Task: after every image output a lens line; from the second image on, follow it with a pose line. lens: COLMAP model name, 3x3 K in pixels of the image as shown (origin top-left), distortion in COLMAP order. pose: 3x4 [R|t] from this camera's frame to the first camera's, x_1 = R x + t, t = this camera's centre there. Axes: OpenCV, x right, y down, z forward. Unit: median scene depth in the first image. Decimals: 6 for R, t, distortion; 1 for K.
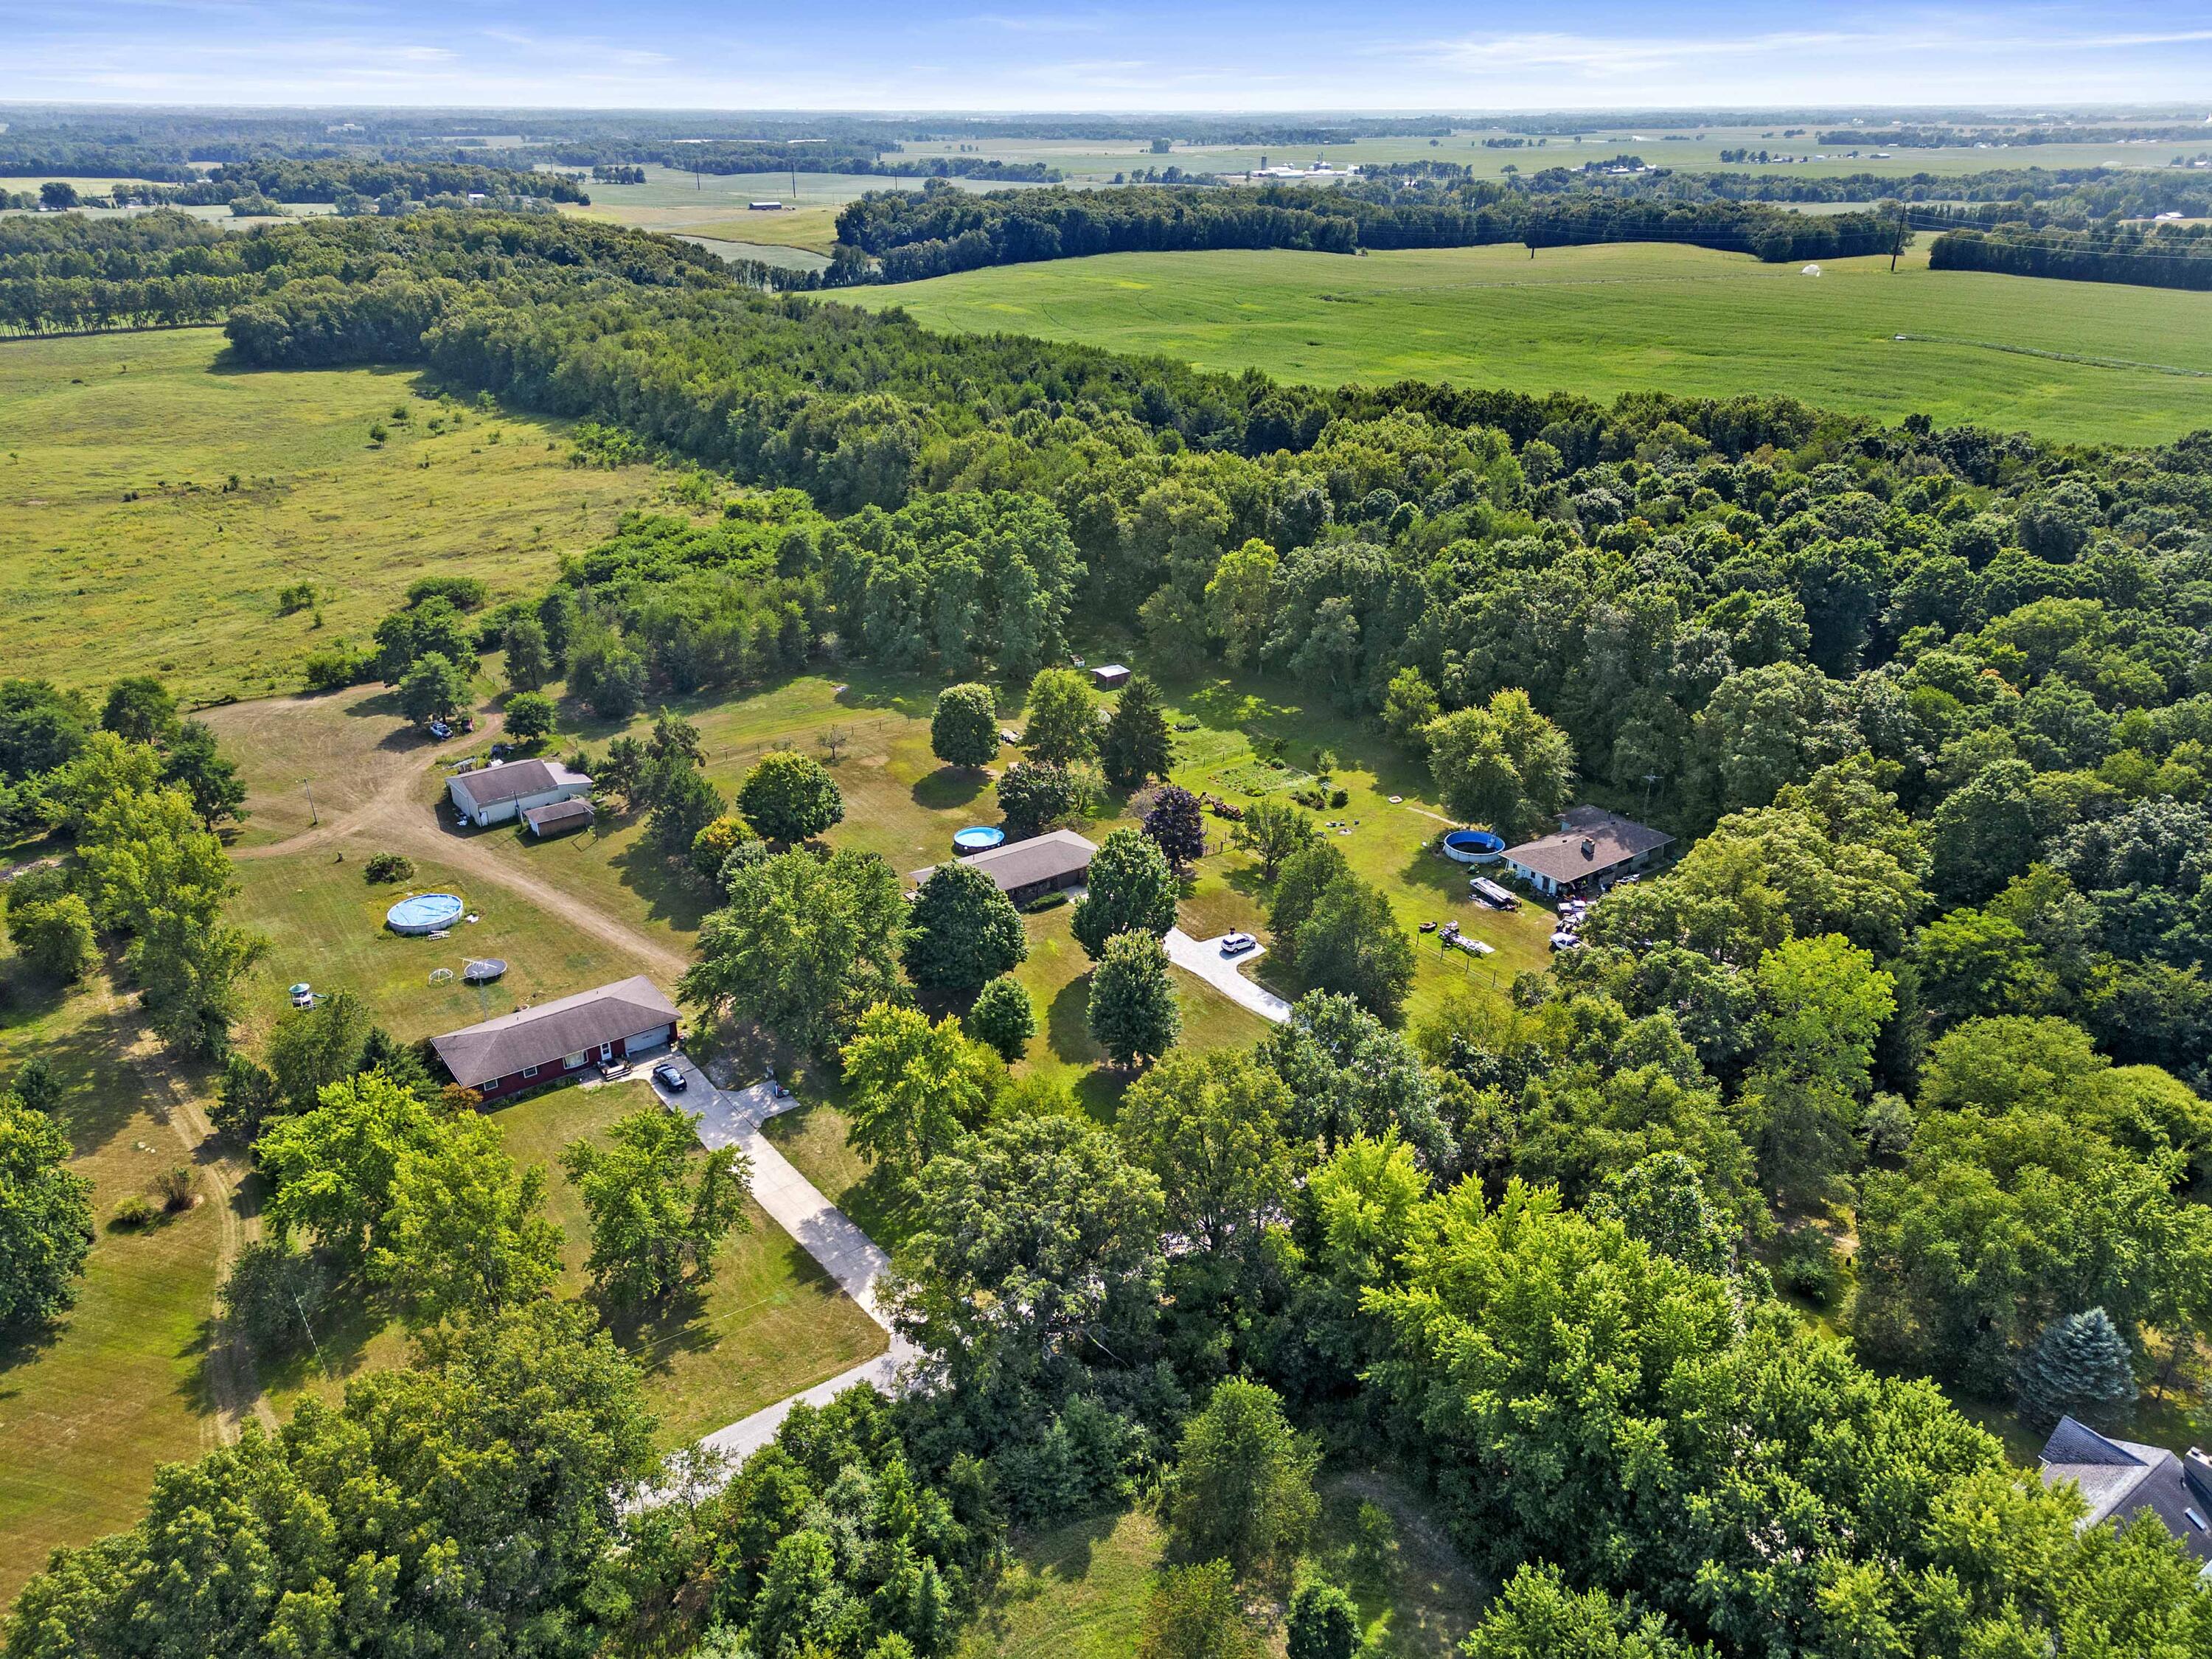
lens RADIAL K [[1599.8, 0, 1105.4], [0, 1599.8, 815.0], [0, 0, 1]] dist [0.079180, -0.077127]
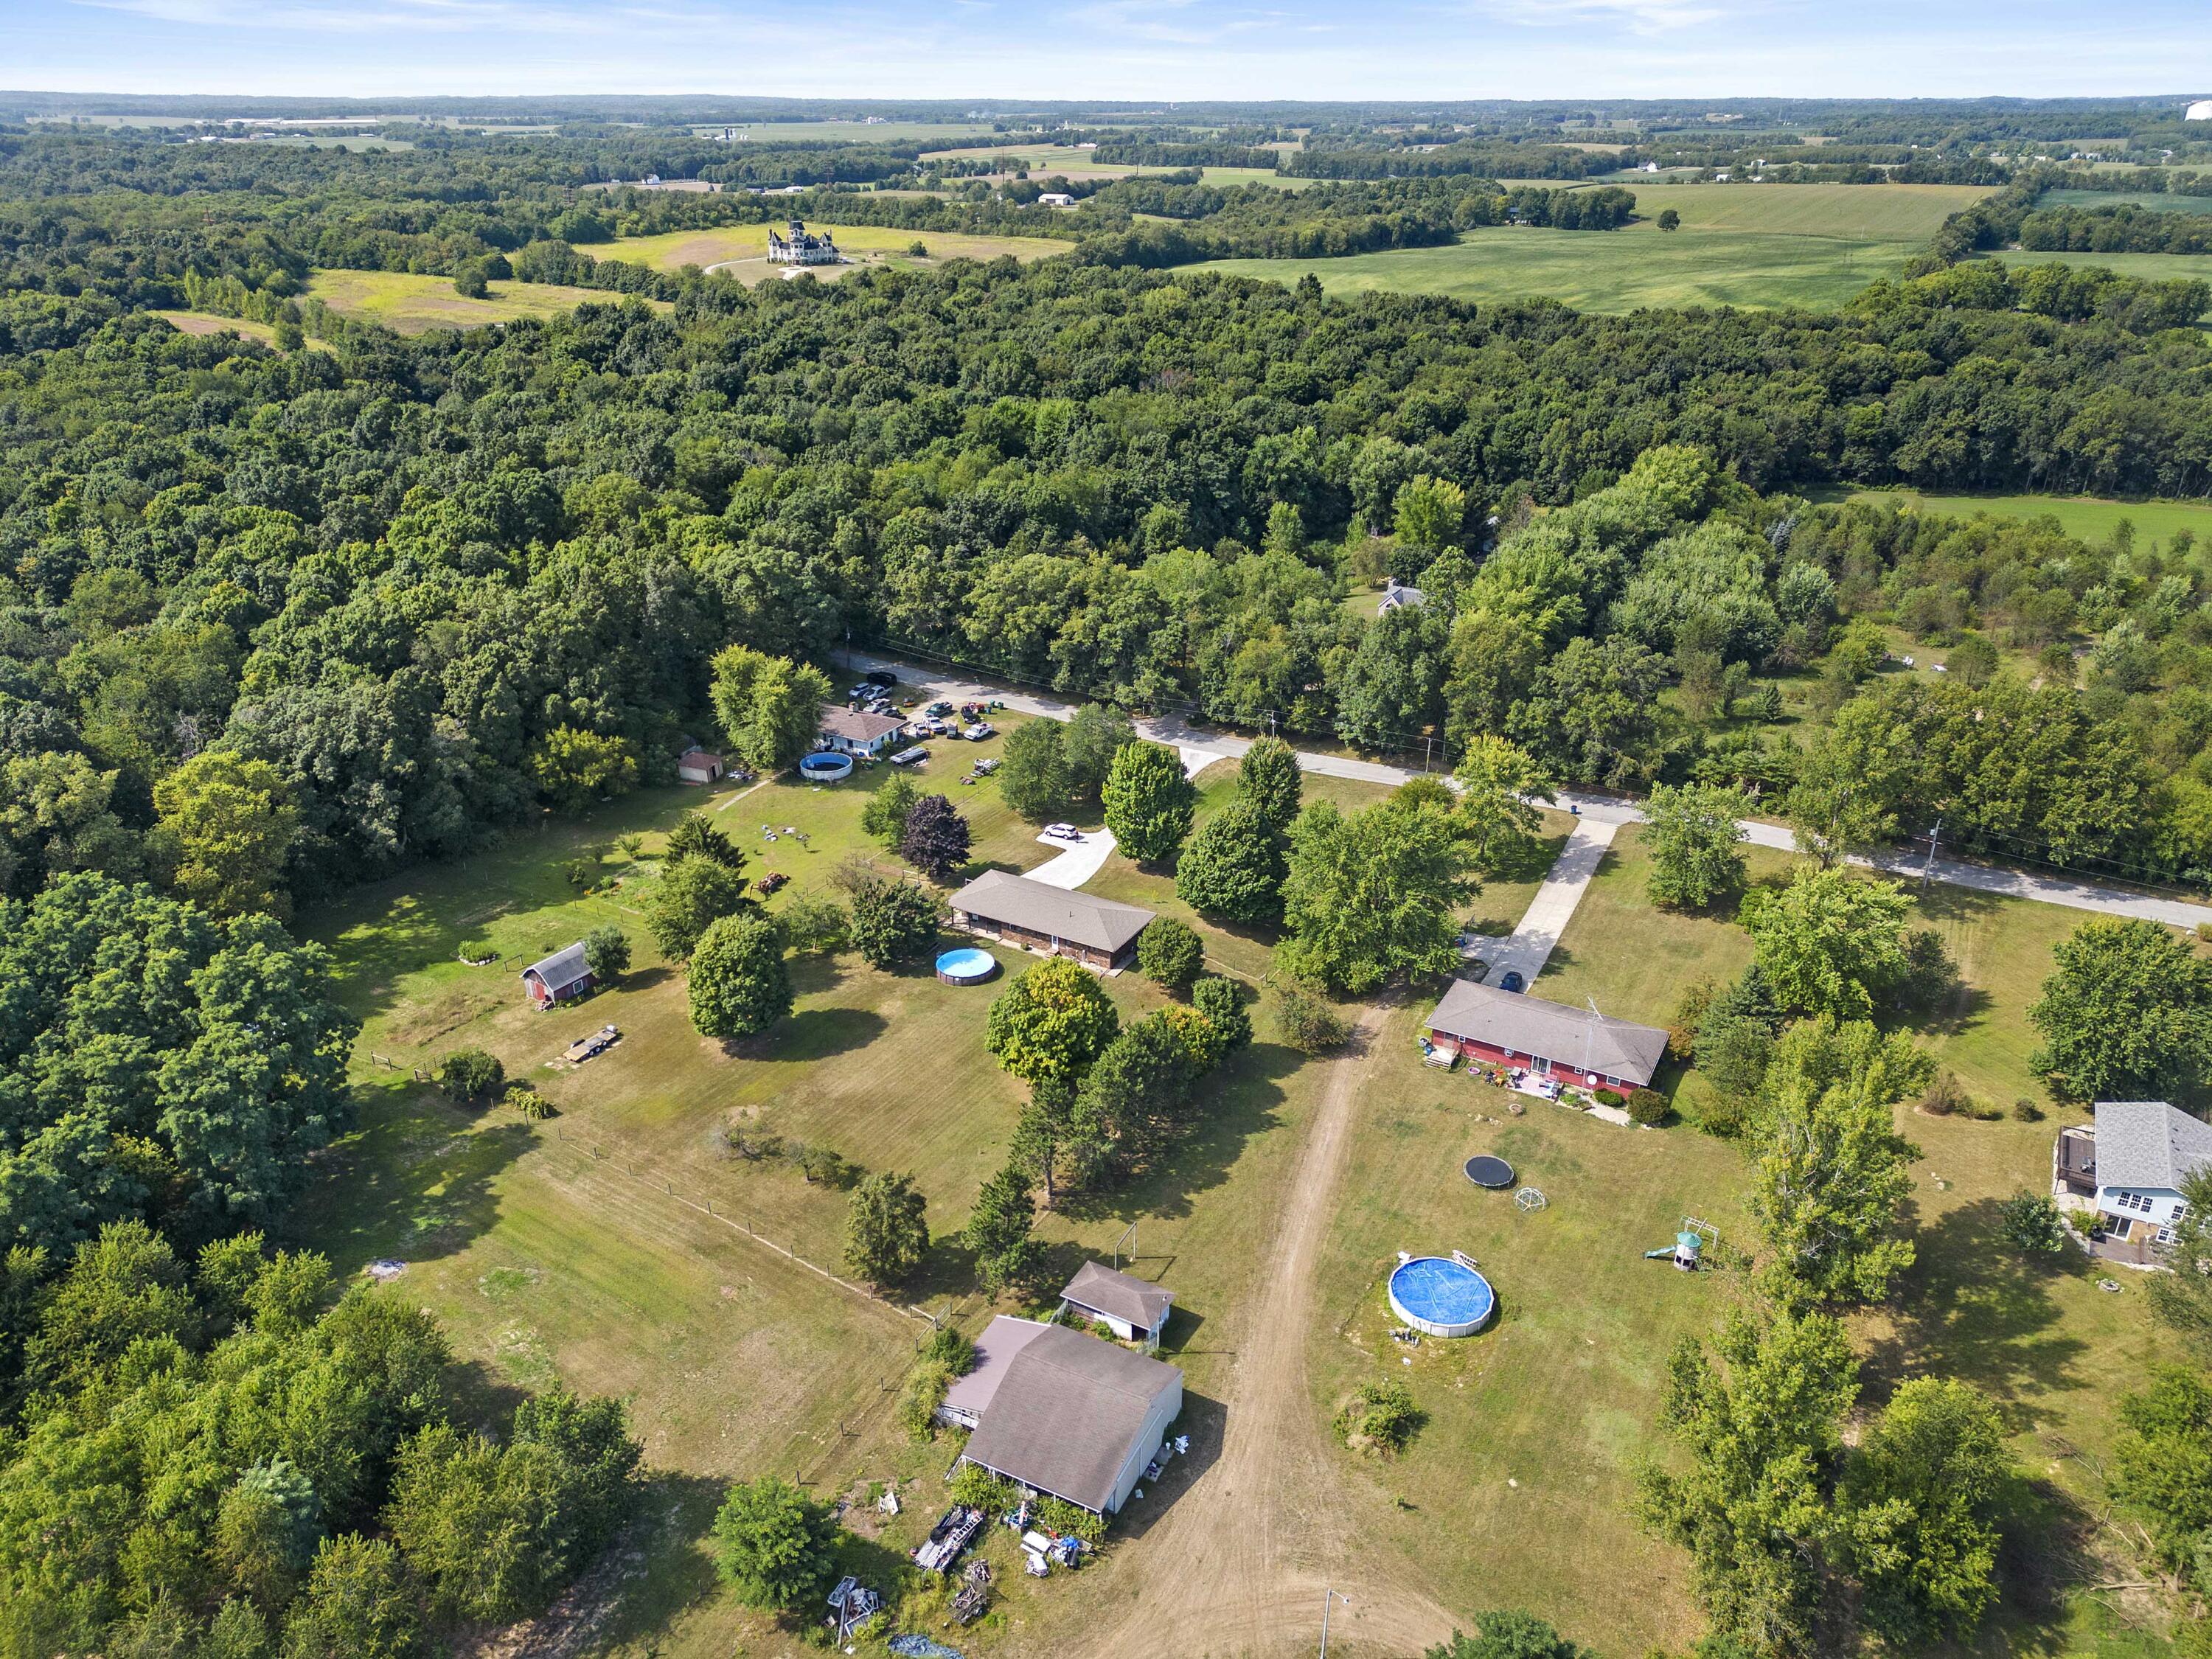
lens RADIAL K [[1599.8, 0, 1105.4], [0, 1599.8, 815.0], [0, 0, 1]] dist [0.079180, -0.077127]
pose [[-0.414854, -0.375916, 0.828603, -0.693281], [0.363318, 0.766479, 0.529633, -0.417411], [-0.834204, 0.520766, -0.181400, 0.929333]]
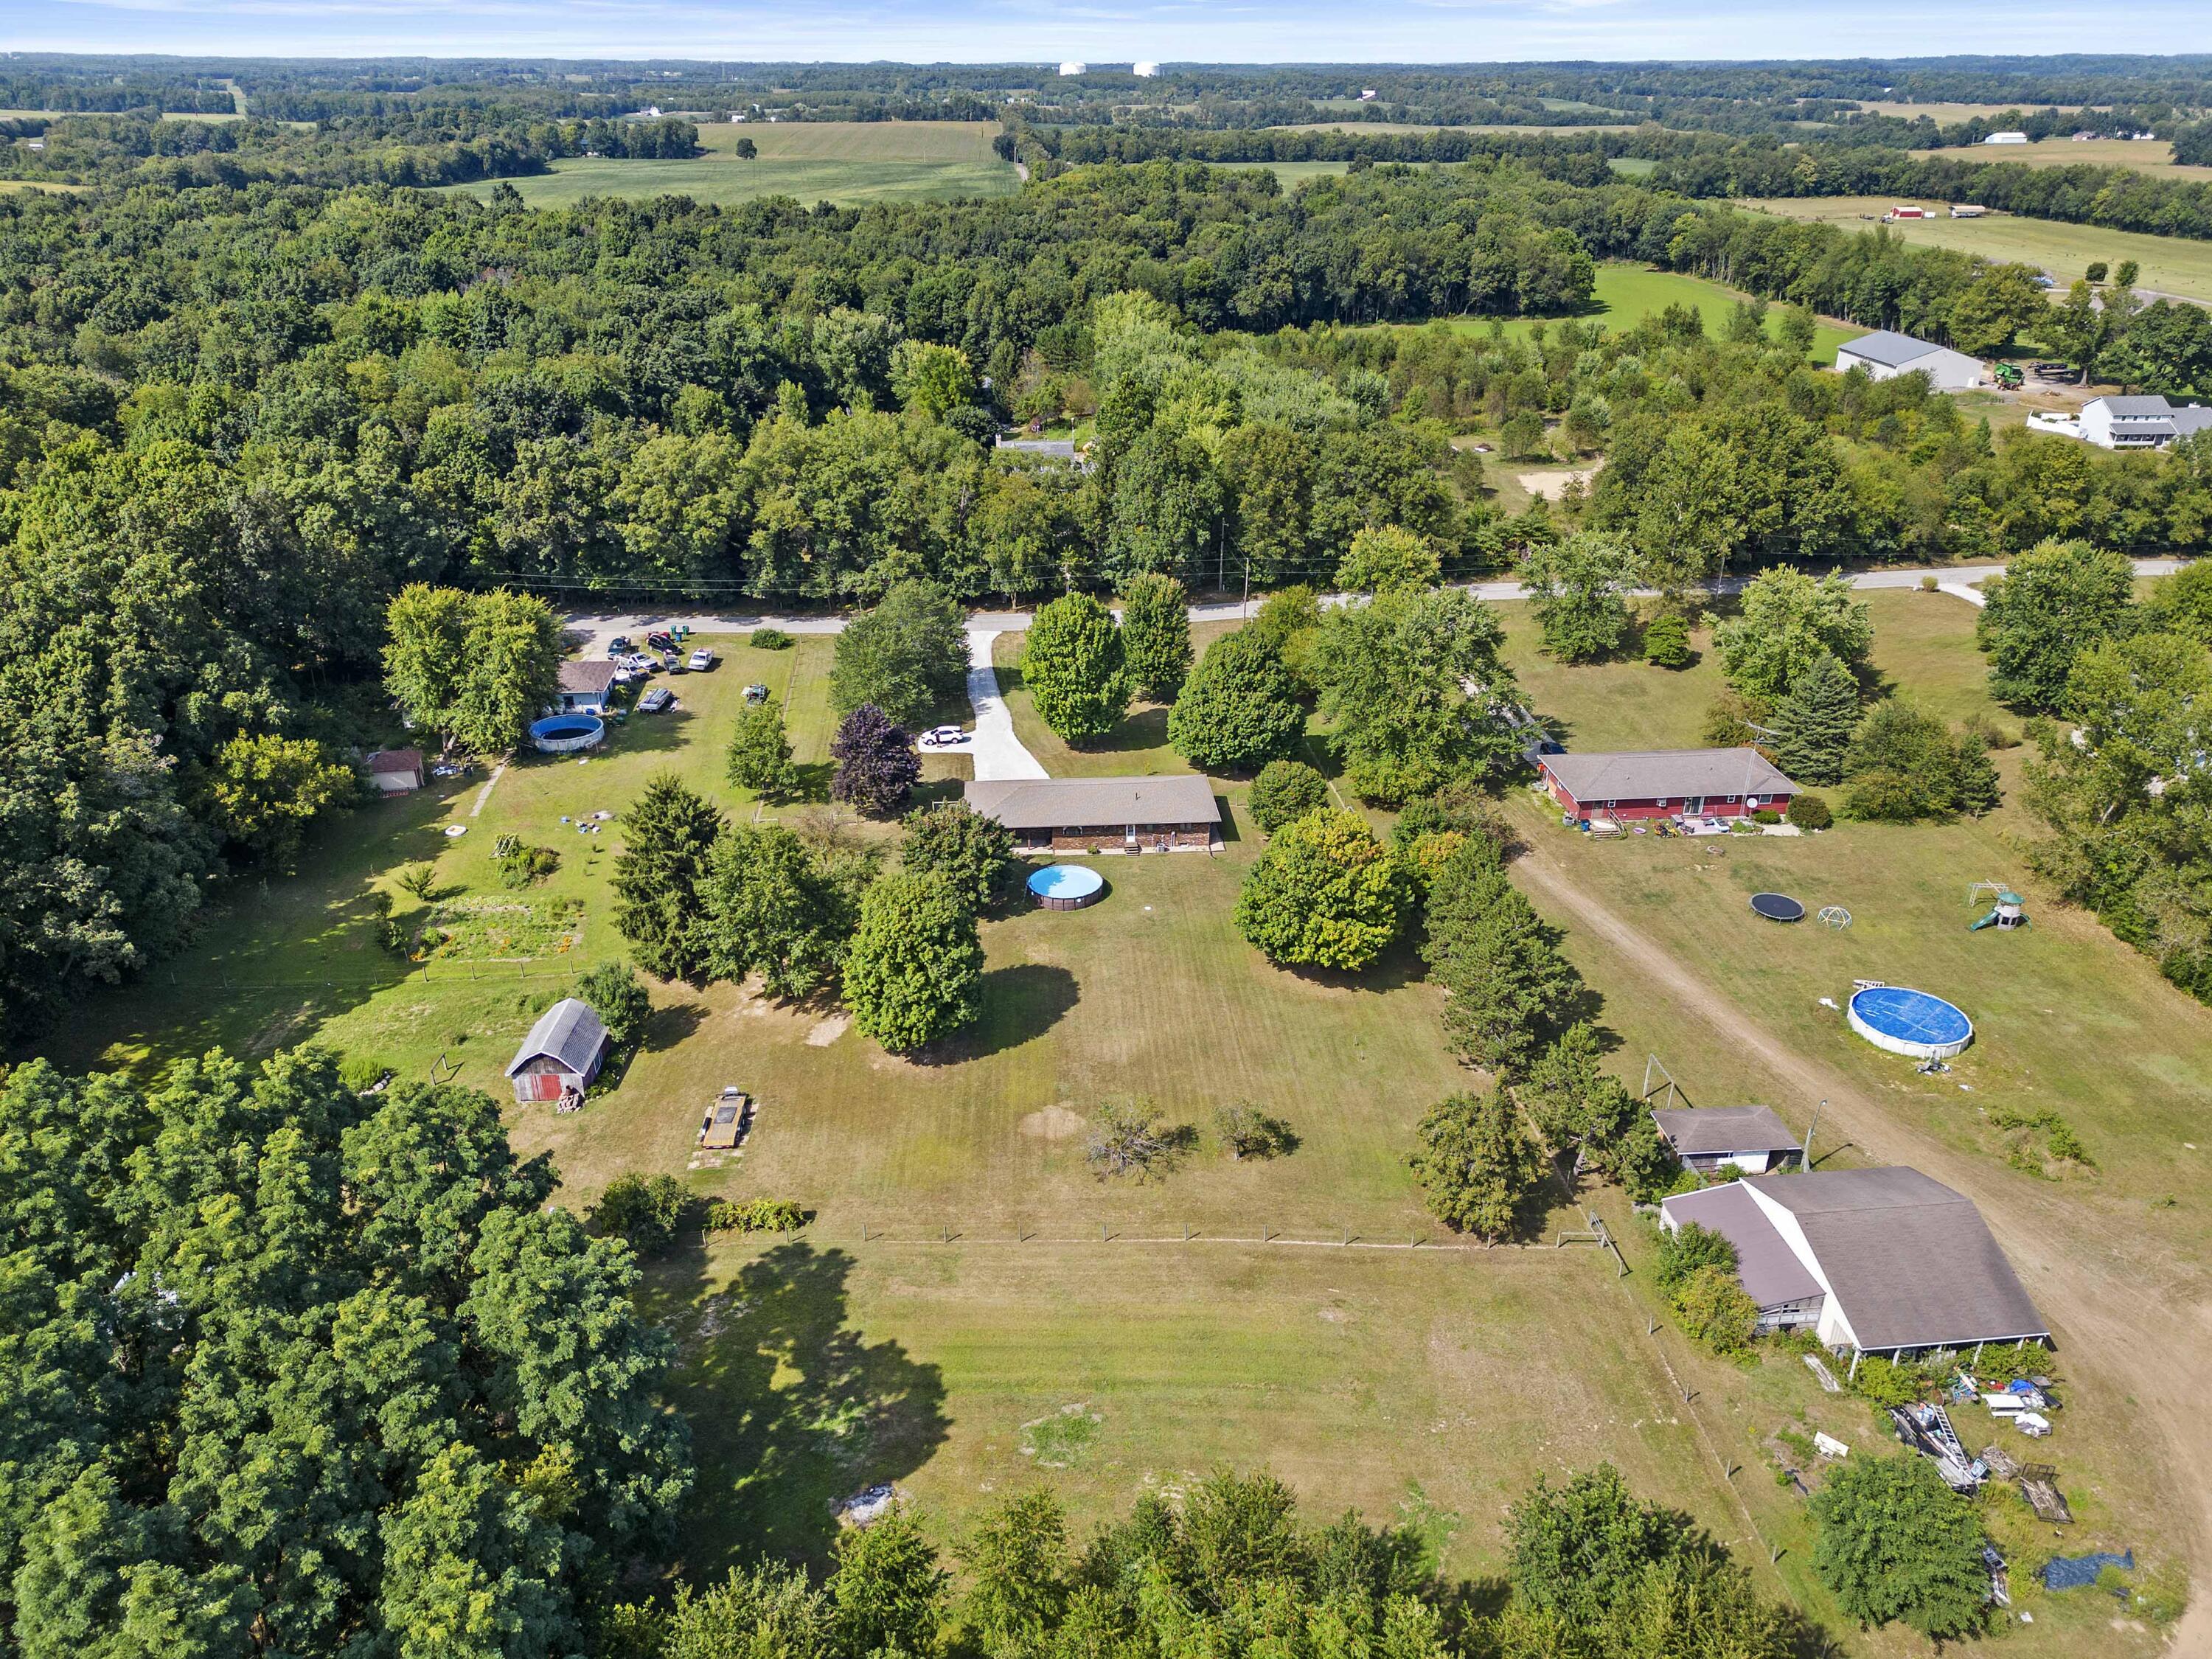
lens RADIAL K [[1599.8, 0, 1105.4], [0, 1599.8, 815.0], [0, 0, 1]] dist [0.079180, -0.077127]
pose [[-0.854556, -0.226270, 0.467477, -0.349883], [0.203077, 0.682865, 0.701751, -0.414297], [-0.478009, 0.694620, -0.537596, 1.175037]]
